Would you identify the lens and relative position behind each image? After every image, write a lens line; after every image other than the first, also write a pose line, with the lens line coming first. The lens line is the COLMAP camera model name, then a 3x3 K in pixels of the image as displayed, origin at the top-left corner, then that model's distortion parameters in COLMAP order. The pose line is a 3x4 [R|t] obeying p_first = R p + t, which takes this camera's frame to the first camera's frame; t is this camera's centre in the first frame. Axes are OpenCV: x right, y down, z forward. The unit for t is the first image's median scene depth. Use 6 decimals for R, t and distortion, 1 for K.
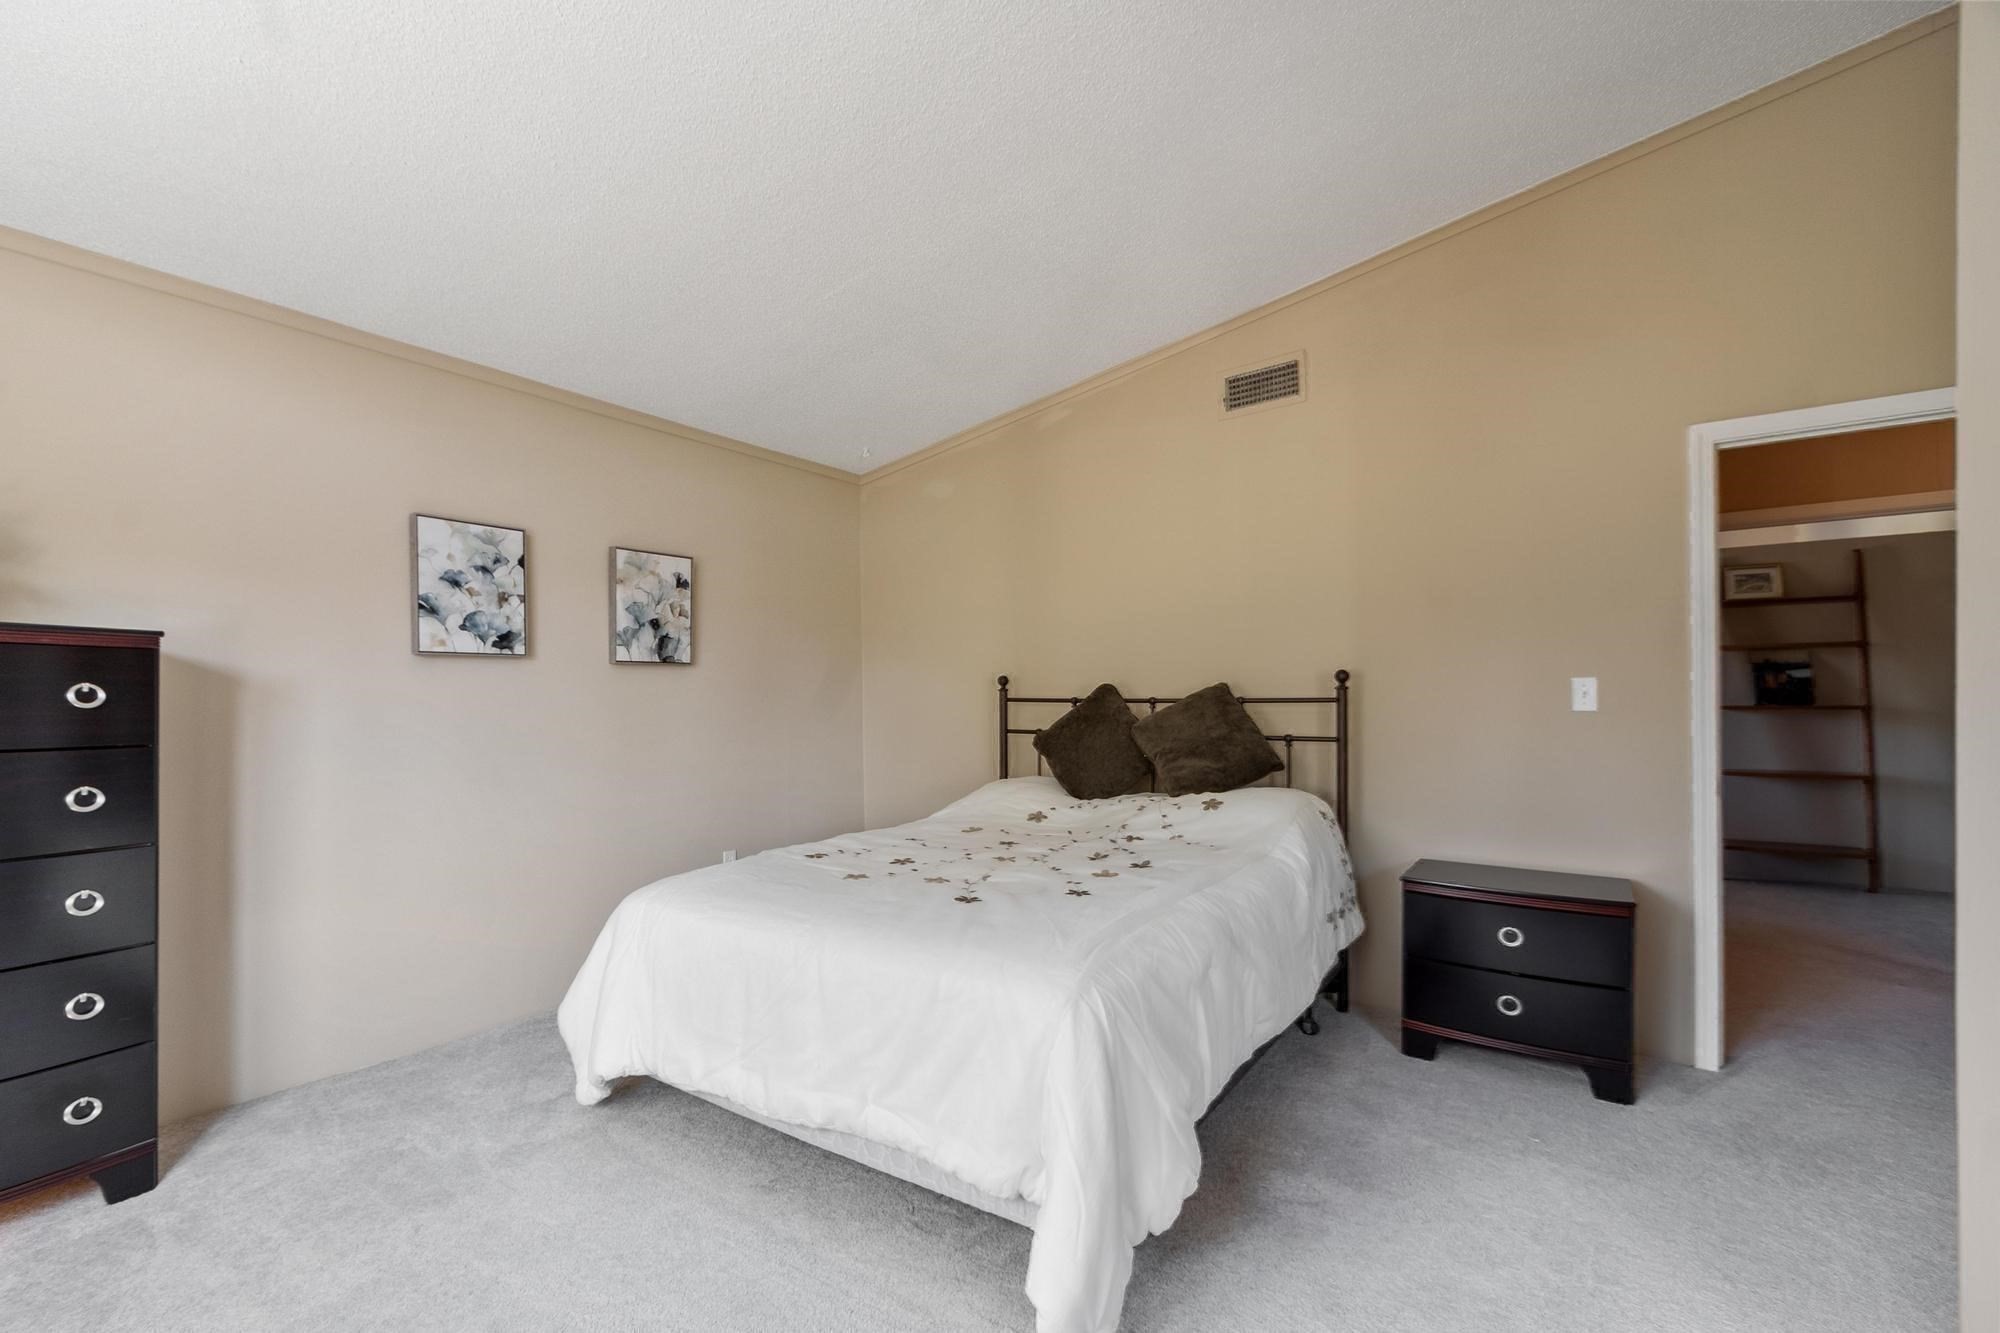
lens RADIAL K [[876.2, 0, 981.7], [0, 876.2, 702.9], [0, 0, 1]] dist [0.002597, 0.000152]
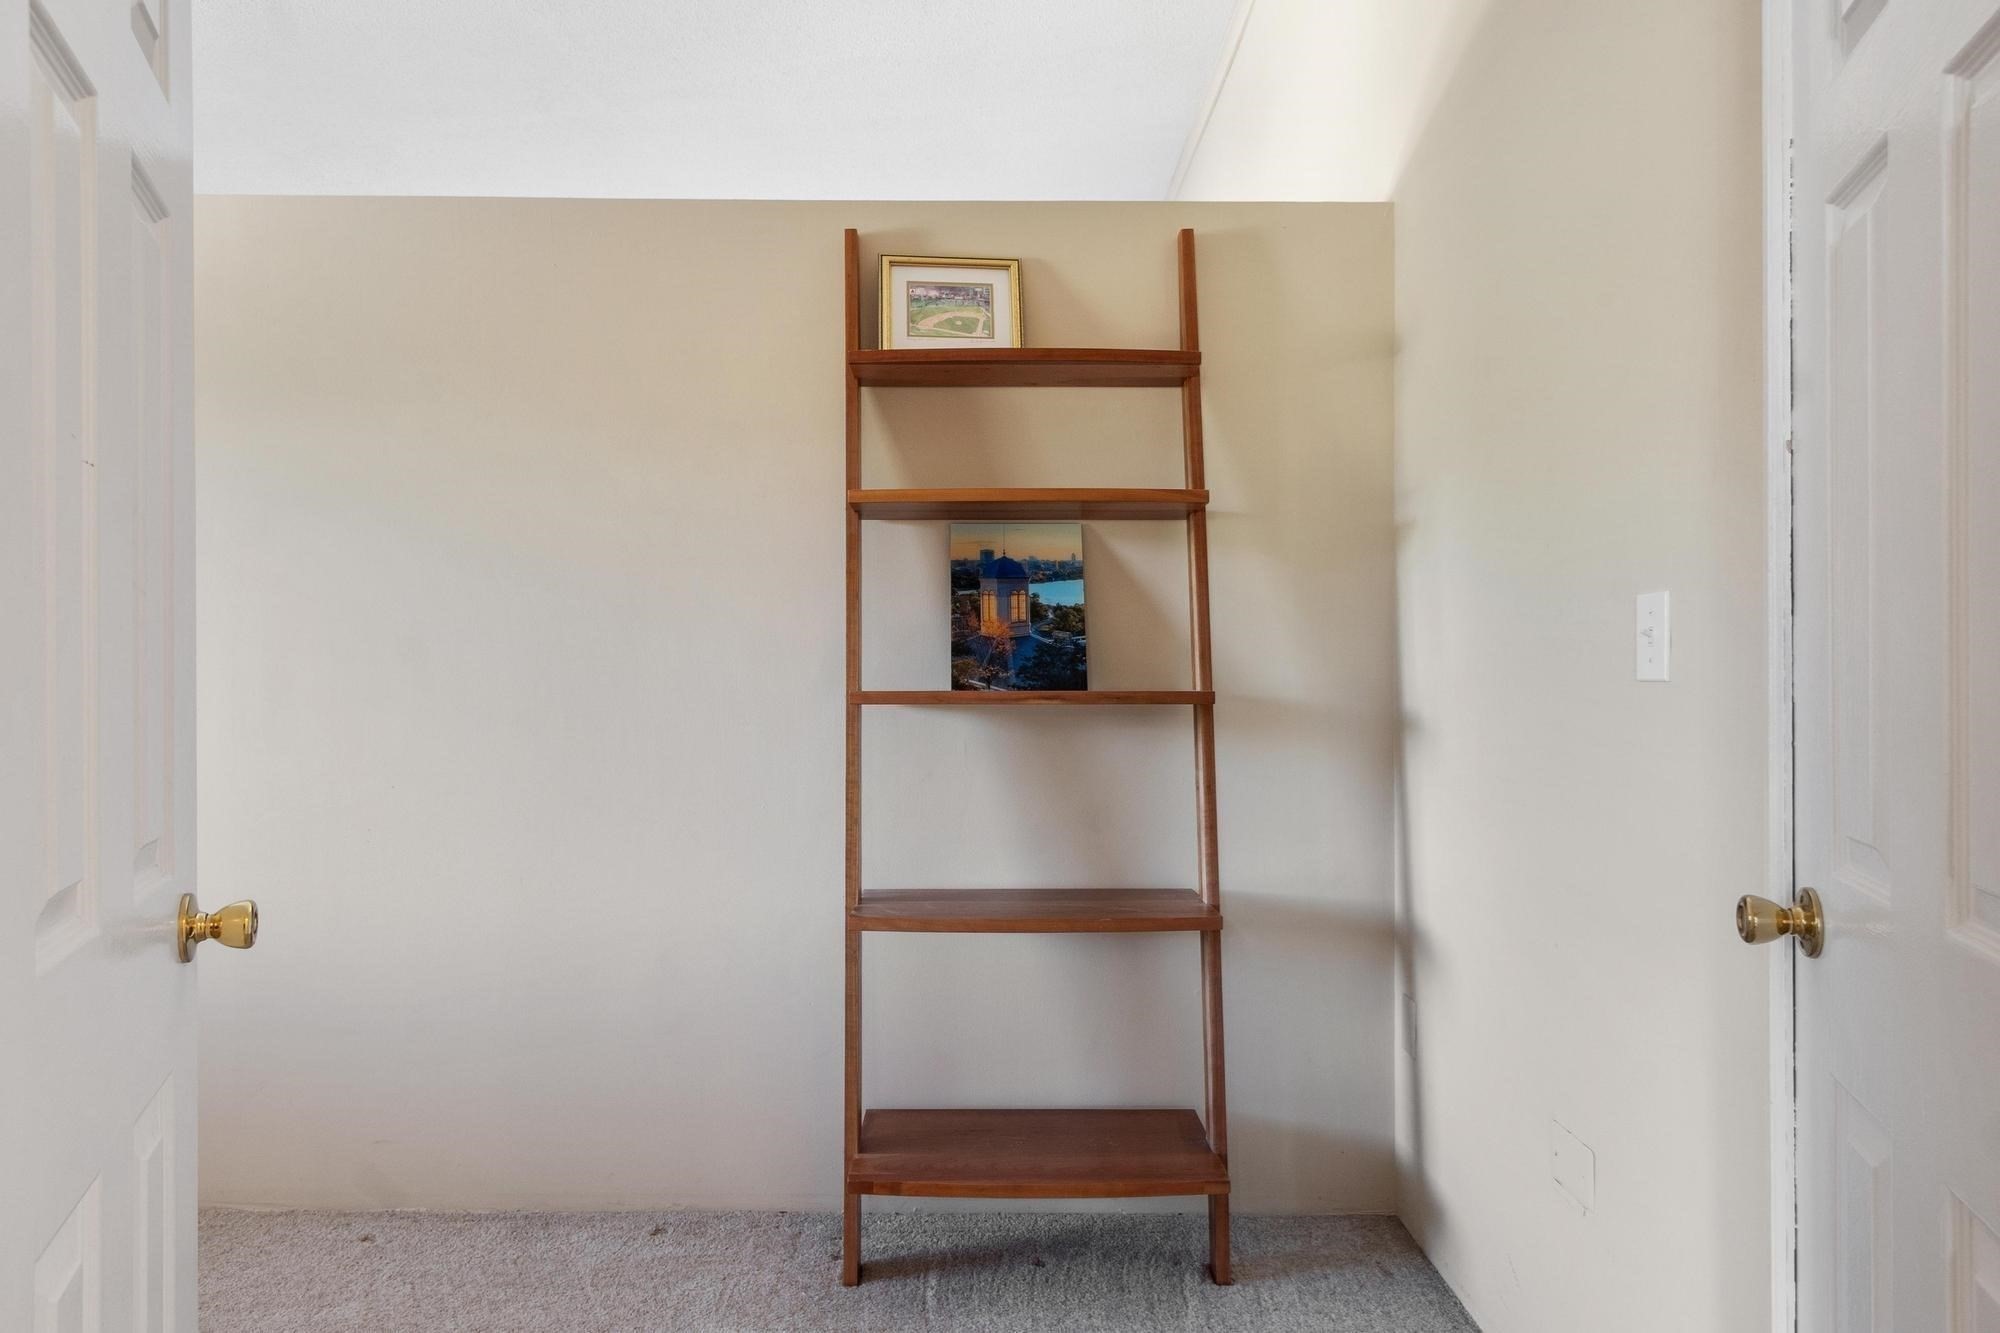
lens RADIAL K [[1211.3, 0, 1000.9], [0, 1211.3, 659.8], [0, 0, 1]] dist [-0.000262, -0.000005]
pose [[0.815531, 0.006046, 0.578681, 0.639081], [-0.005449, 0.999981, -0.002768, -0.007422], [-0.578687, -0.000896, 0.815549, 0.630571]]
